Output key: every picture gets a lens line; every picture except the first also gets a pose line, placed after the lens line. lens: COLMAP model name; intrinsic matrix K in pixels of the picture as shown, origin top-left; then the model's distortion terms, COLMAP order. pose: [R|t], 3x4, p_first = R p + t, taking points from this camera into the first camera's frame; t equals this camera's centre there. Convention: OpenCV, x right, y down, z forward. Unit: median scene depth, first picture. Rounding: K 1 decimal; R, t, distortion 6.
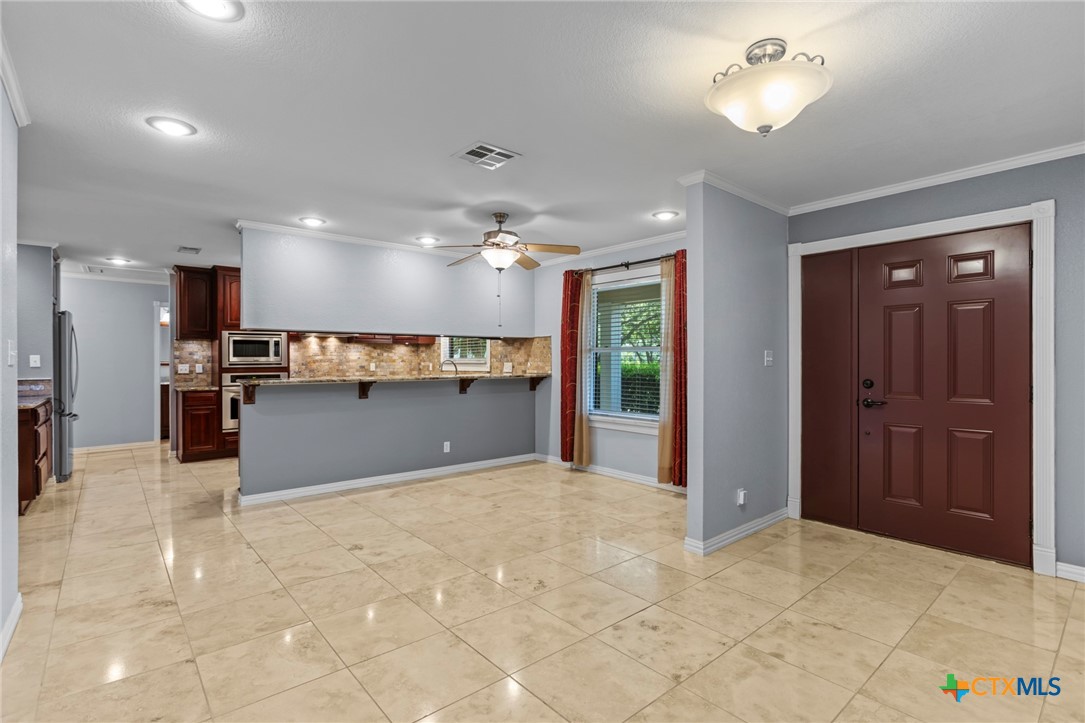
lens RADIAL K [[518.1, 0, 535.5], [0, 518.1, 358.7], [0, 0, 1]] dist [-0.015621, 0.006769]
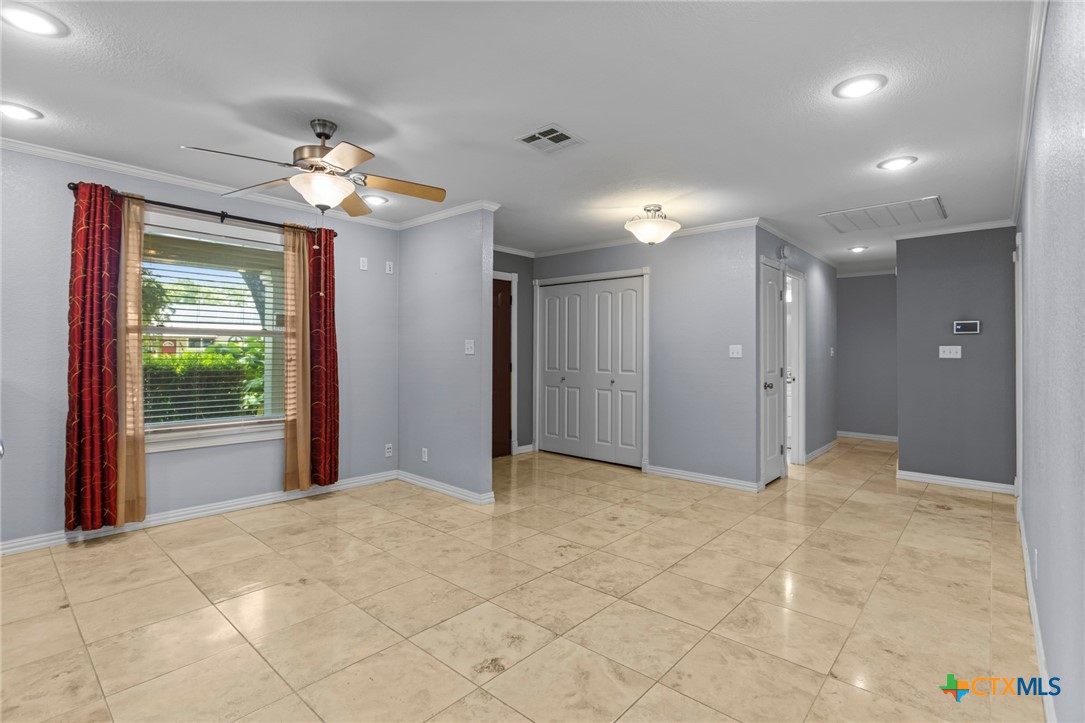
lens RADIAL K [[518.1, 0, 540.4], [0, 518.1, 356.7], [0, 0, 1]] dist [-0.015621, 0.006769]
pose [[-0.149619, -0.006897, 0.988720, -0.494697], [-0.016488, 0.999854, 0.004480, 0.004298], [-0.988606, -0.015631, -0.149710, 0.547787]]
